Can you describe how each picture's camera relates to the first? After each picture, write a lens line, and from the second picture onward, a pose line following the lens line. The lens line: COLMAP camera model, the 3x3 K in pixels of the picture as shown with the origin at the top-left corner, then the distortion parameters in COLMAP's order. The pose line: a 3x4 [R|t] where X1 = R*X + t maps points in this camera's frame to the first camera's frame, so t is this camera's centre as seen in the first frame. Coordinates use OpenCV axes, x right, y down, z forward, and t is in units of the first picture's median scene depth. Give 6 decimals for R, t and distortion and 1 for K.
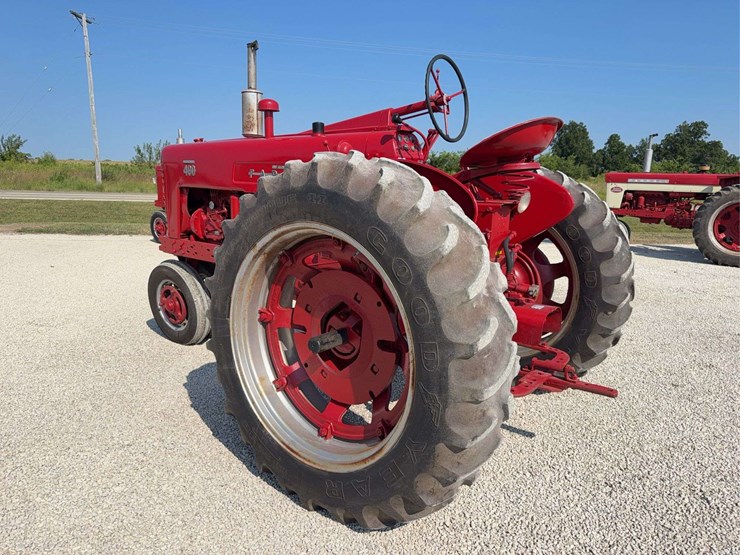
lens RADIAL K [[524.9, 0, 372.1], [0, 524.9, 279.4], [0, 0, 1]] dist [0.061785, -0.075361]
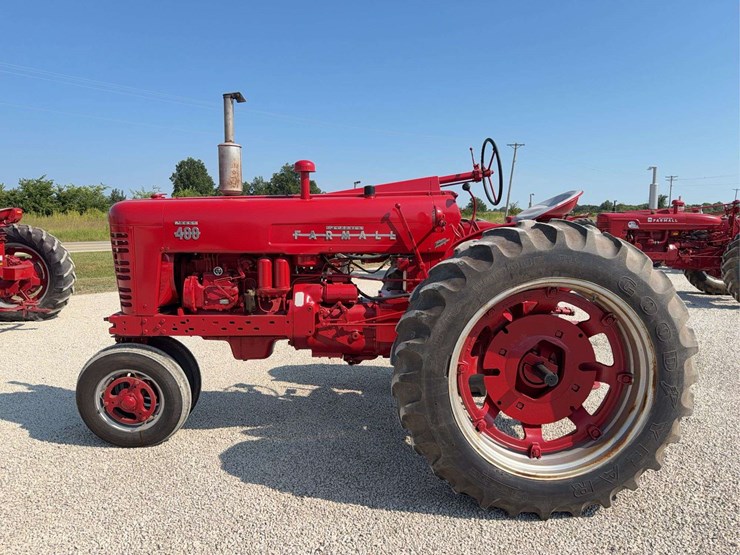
lens RADIAL K [[524.9, 0, 372.1], [0, 524.9, 279.4], [0, 0, 1]] dist [0.061785, -0.075361]
pose [[0.771132, -0.100116, 0.628754, -0.573584], [0.139162, 0.990184, -0.013009, -0.069598], [-0.621280, 0.097530, 0.777495, 0.139923]]
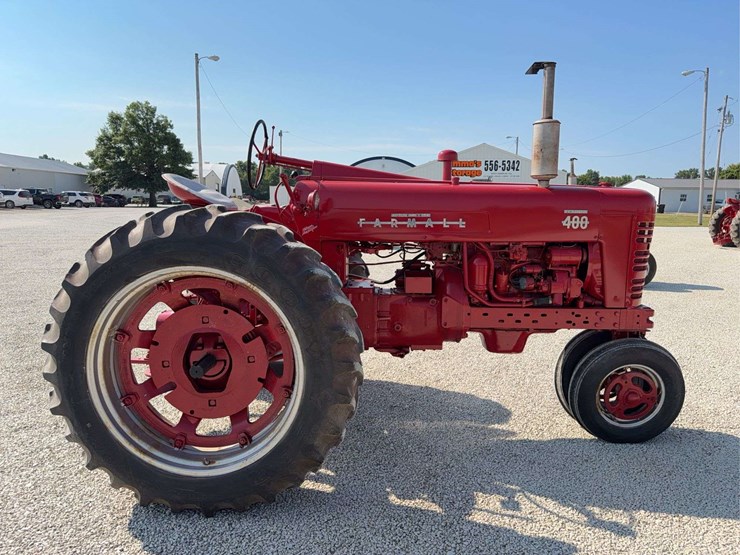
lens RADIAL K [[524.9, 0, 372.1], [0, 524.9, 279.4], [0, 0, 1]] dist [0.061785, -0.075361]
pose [[-0.800086, 0.060818, -0.596794, 0.288357], [-0.139325, 0.948804, 0.283476, -0.274588], [0.583481, 0.309954, -0.750652, 1.288181]]
